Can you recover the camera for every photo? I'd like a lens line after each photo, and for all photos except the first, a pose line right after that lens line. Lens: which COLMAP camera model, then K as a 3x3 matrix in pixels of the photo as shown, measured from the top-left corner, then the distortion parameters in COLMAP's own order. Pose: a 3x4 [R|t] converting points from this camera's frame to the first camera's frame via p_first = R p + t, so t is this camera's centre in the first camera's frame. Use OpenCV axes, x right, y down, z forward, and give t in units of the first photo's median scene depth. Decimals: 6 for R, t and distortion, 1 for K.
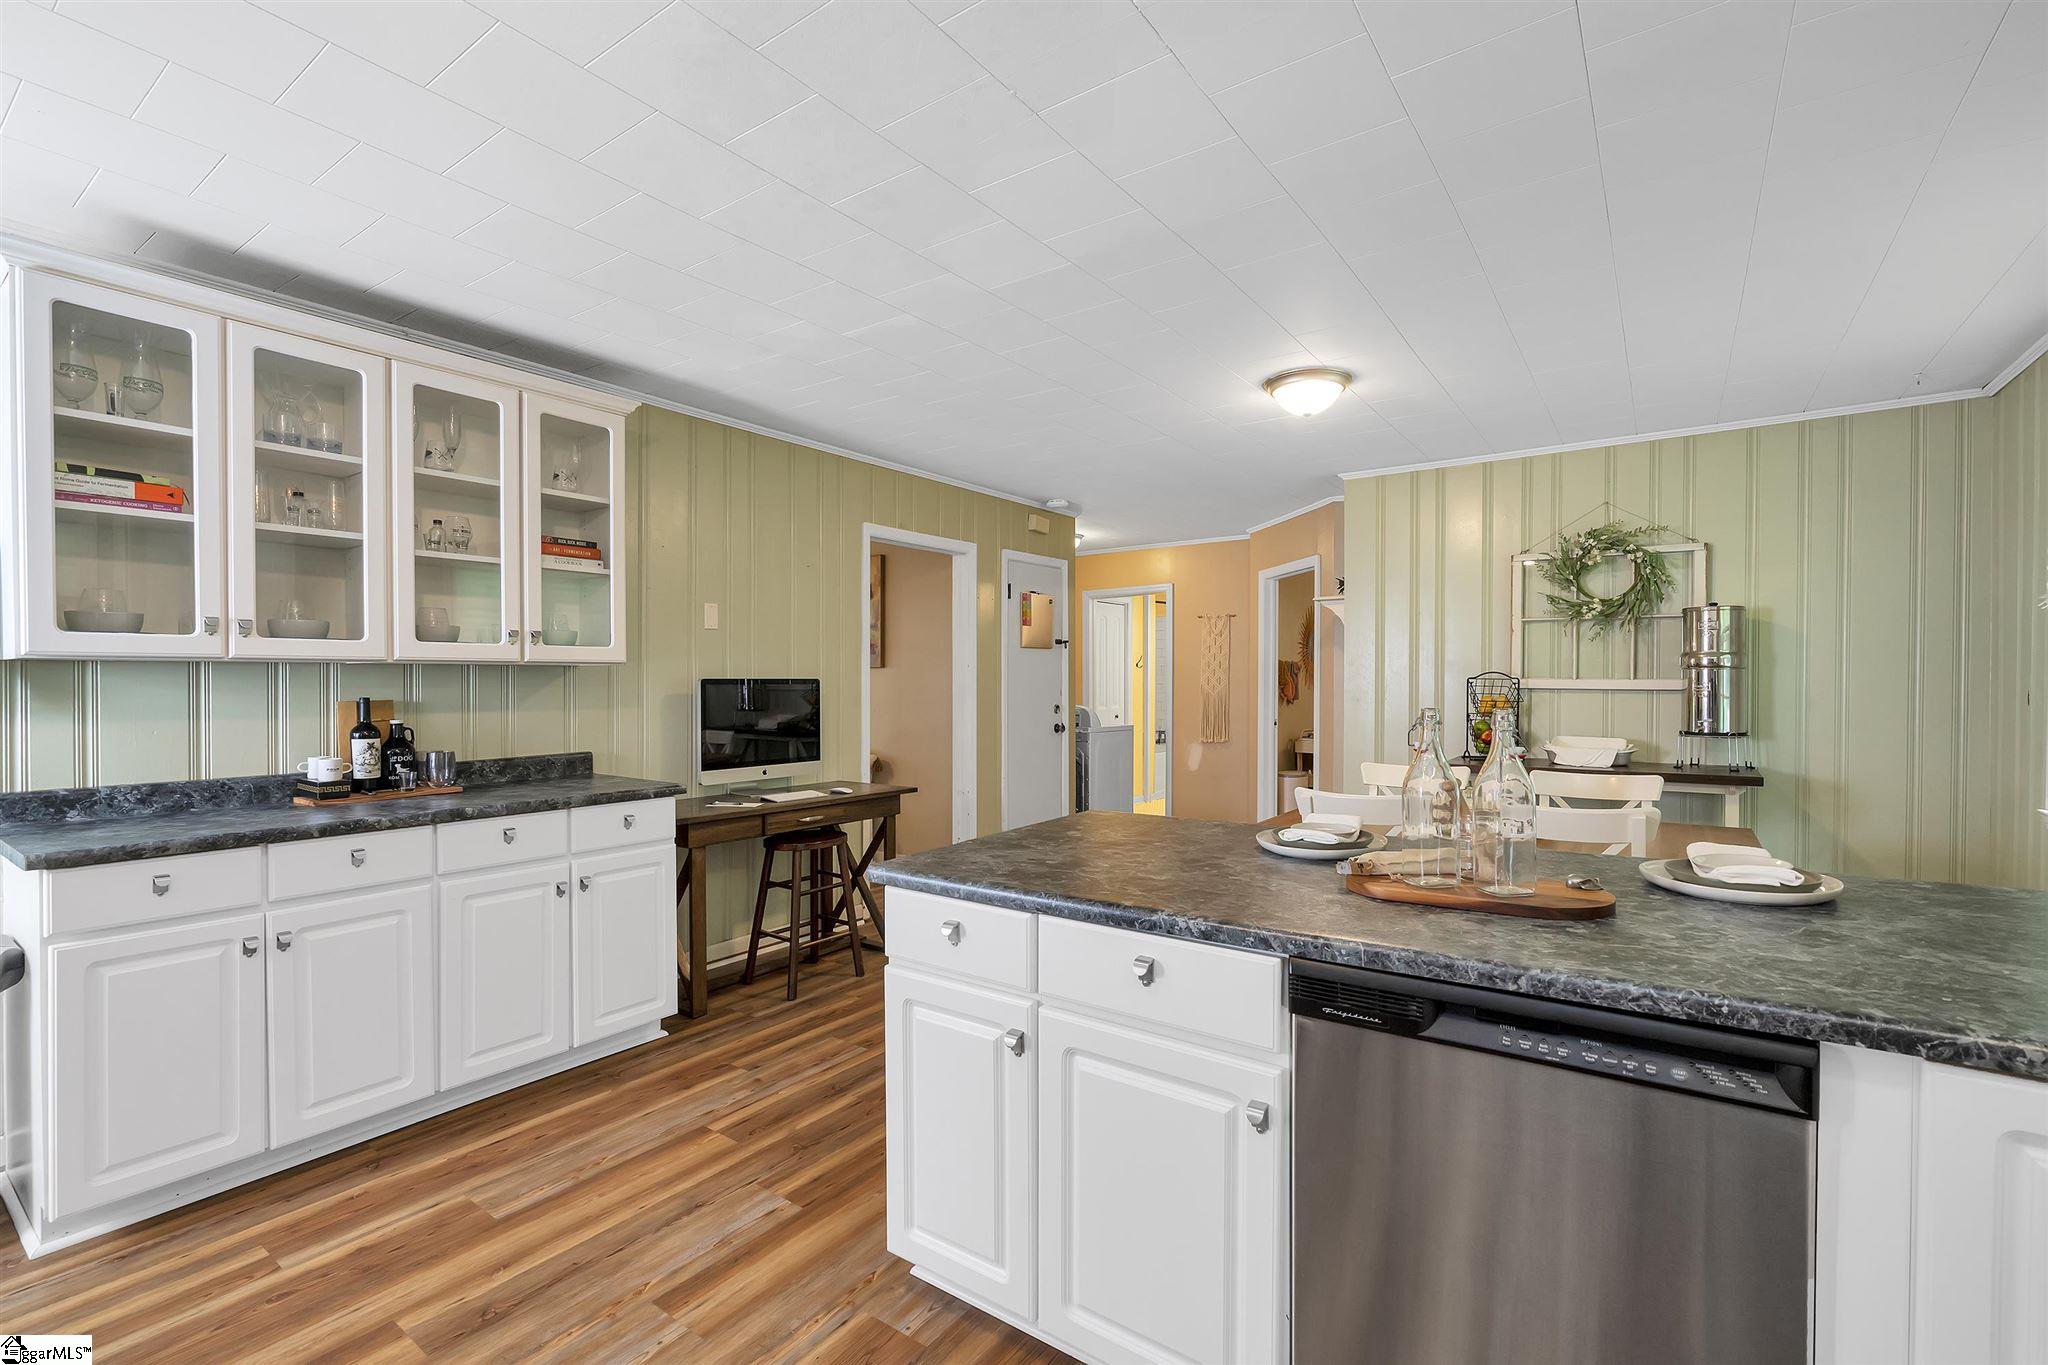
lens RADIAL K [[908.2, 0, 1022.2], [0, 908.2, 692.2], [0, 0, 1]] dist [-0.006131, 0.000678]
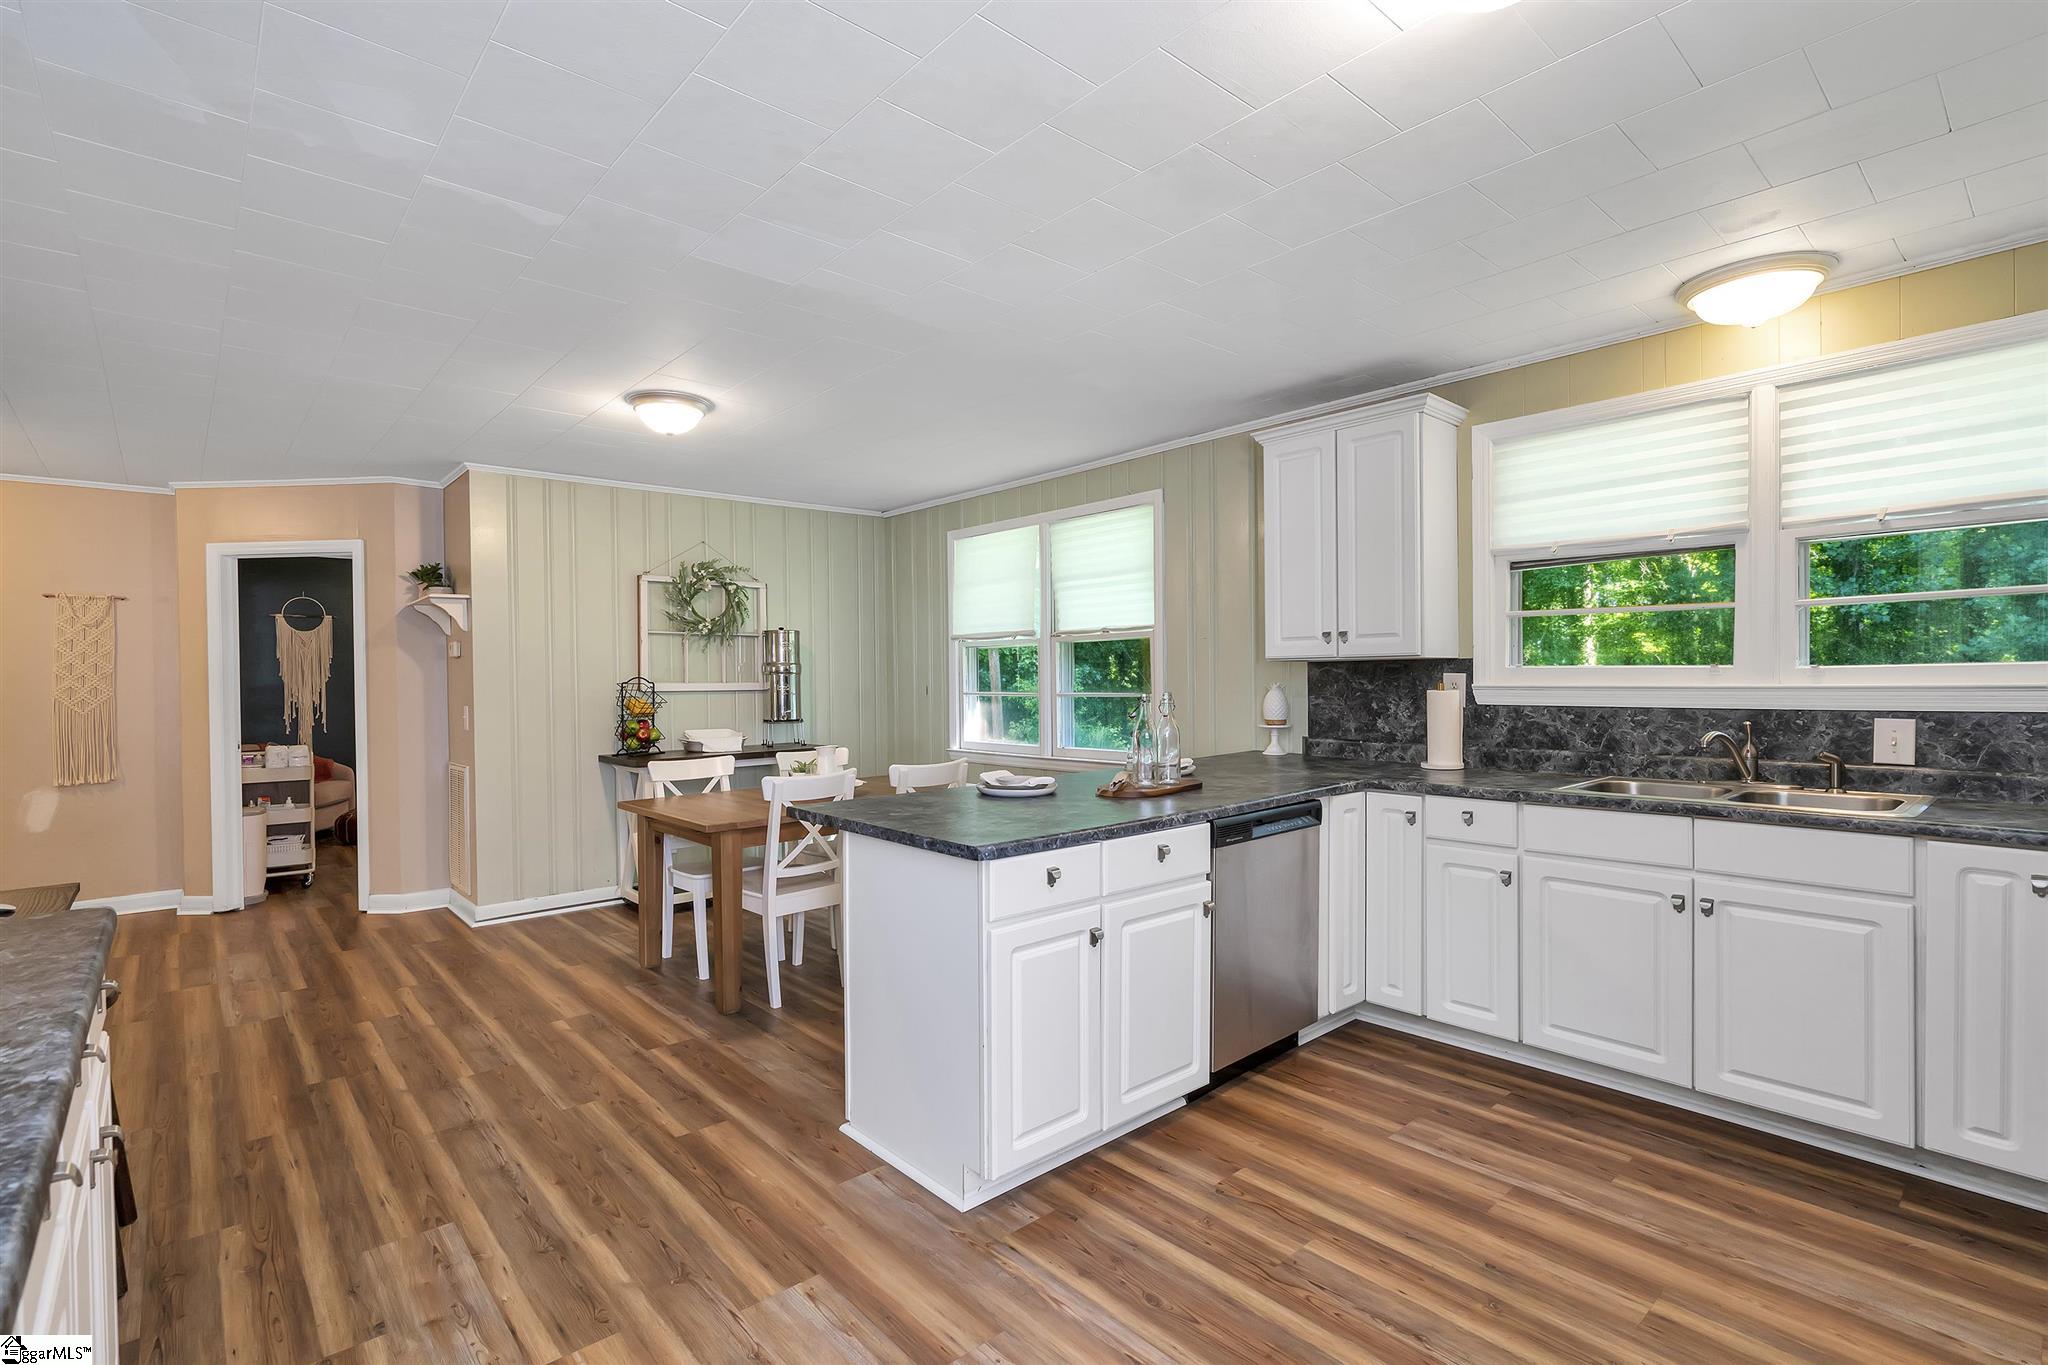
lens RADIAL K [[950.8, 0, 1017.0], [0, 950.8, 687.3], [0, 0, 1]] dist [0.000255, 0.000882]
pose [[0.225428, -0.012875, 0.974175, -0.599869], [0.025999, 0.999636, 0.007195, -0.006807], [-0.973913, 0.023706, 0.225681, 0.315090]]
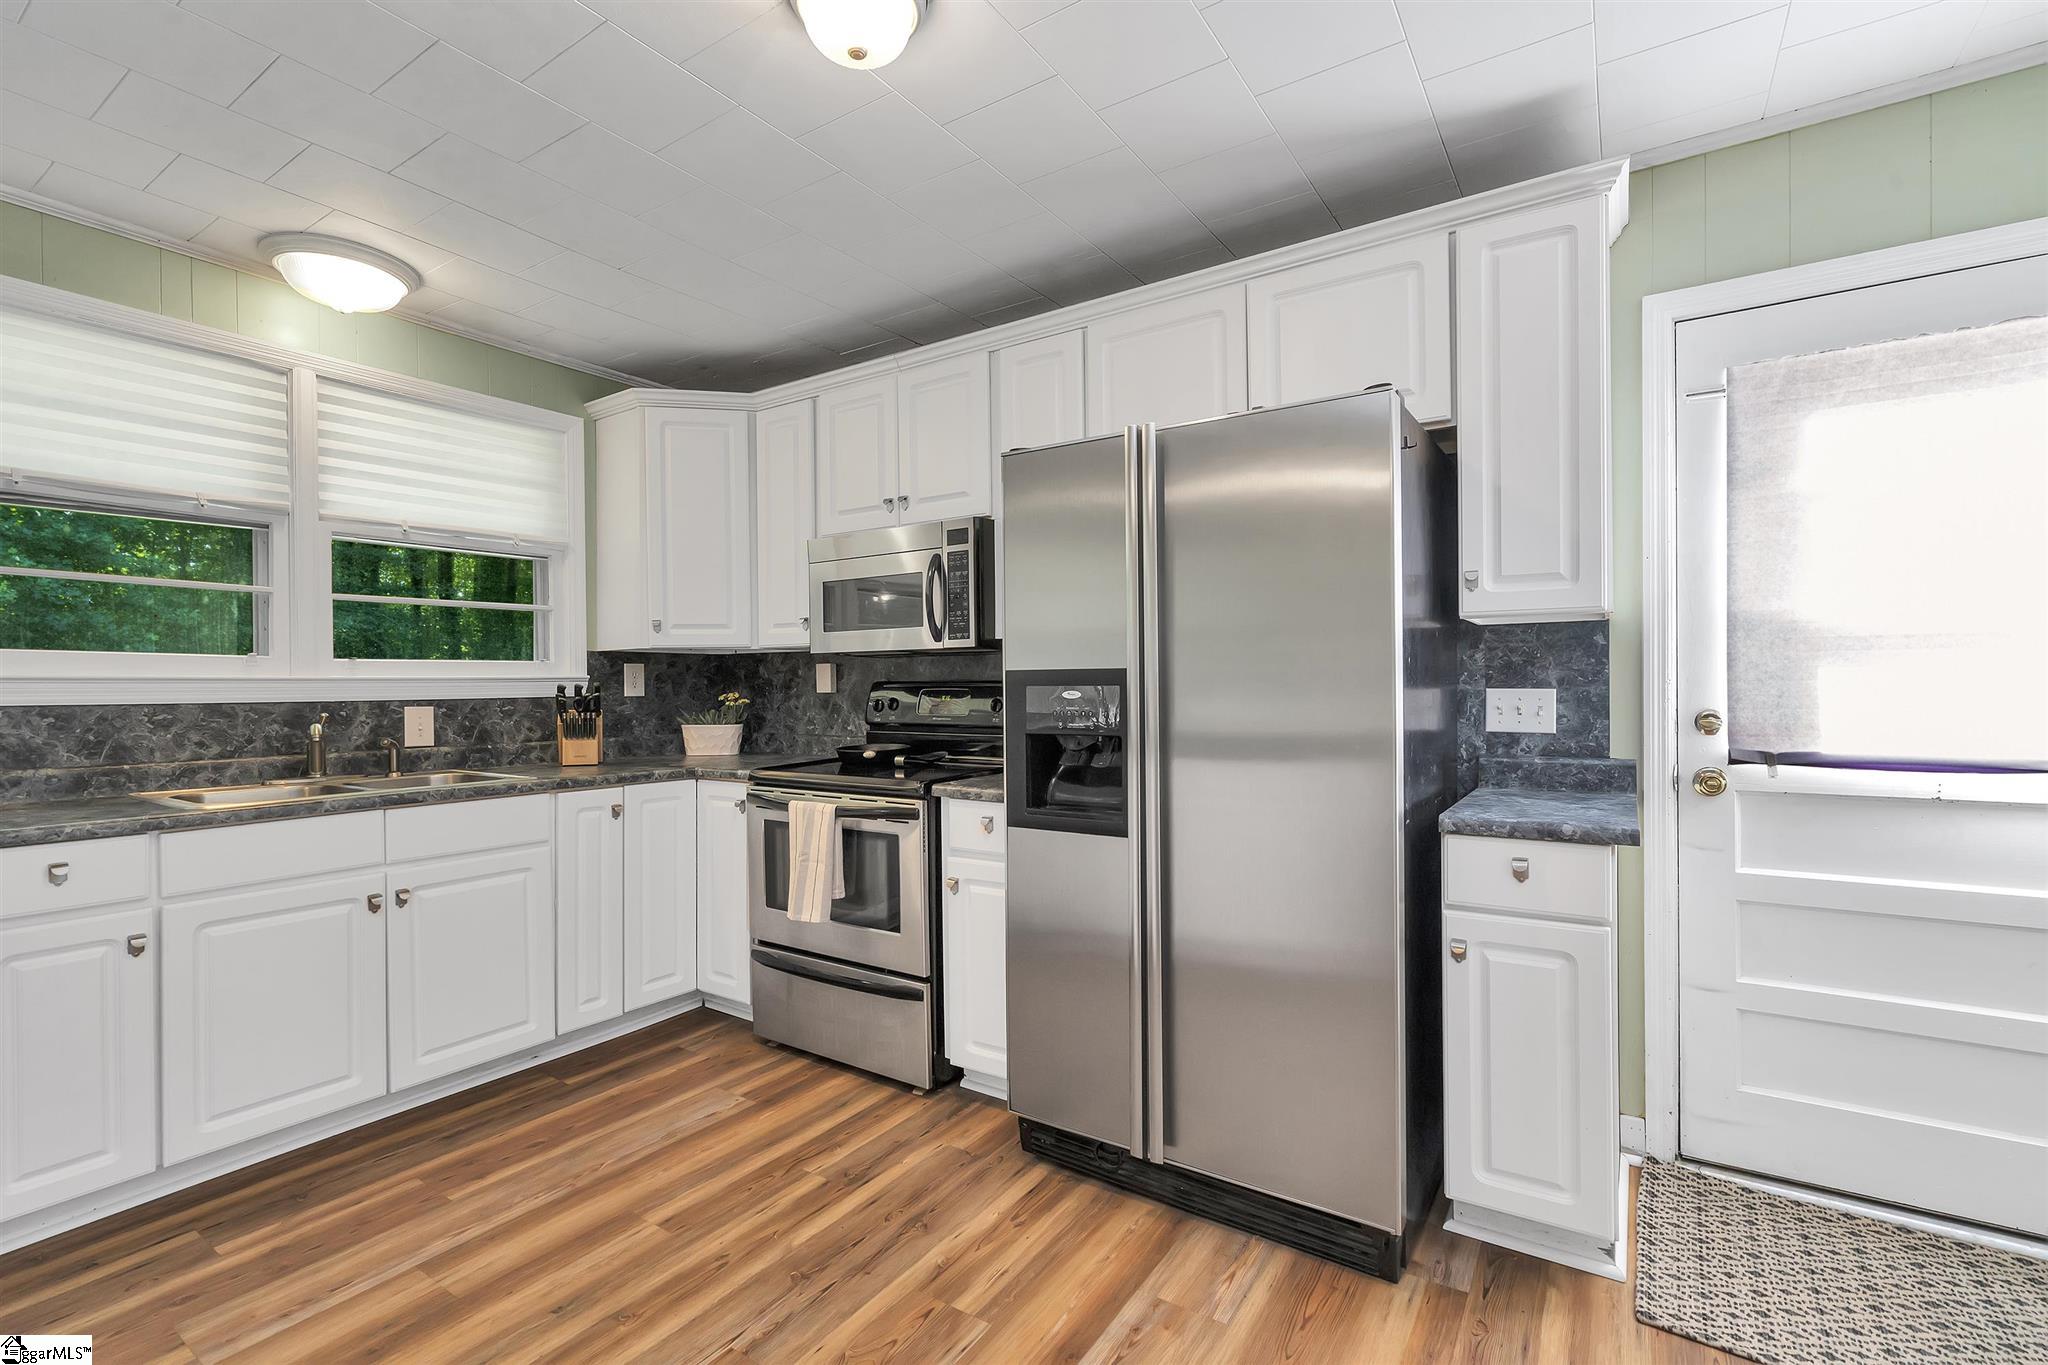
lens RADIAL K [[916.9, 0, 1020.6], [0, 916.9, 686.5], [0, 0, 1]] dist [-0.002859, 0.000441]
pose [[-0.999351, 0.007279, -0.035291, -0.255447], [0.006662, 0.999823, 0.017571, 0.010831], [0.035412, 0.017325, -0.999223, 0.629801]]
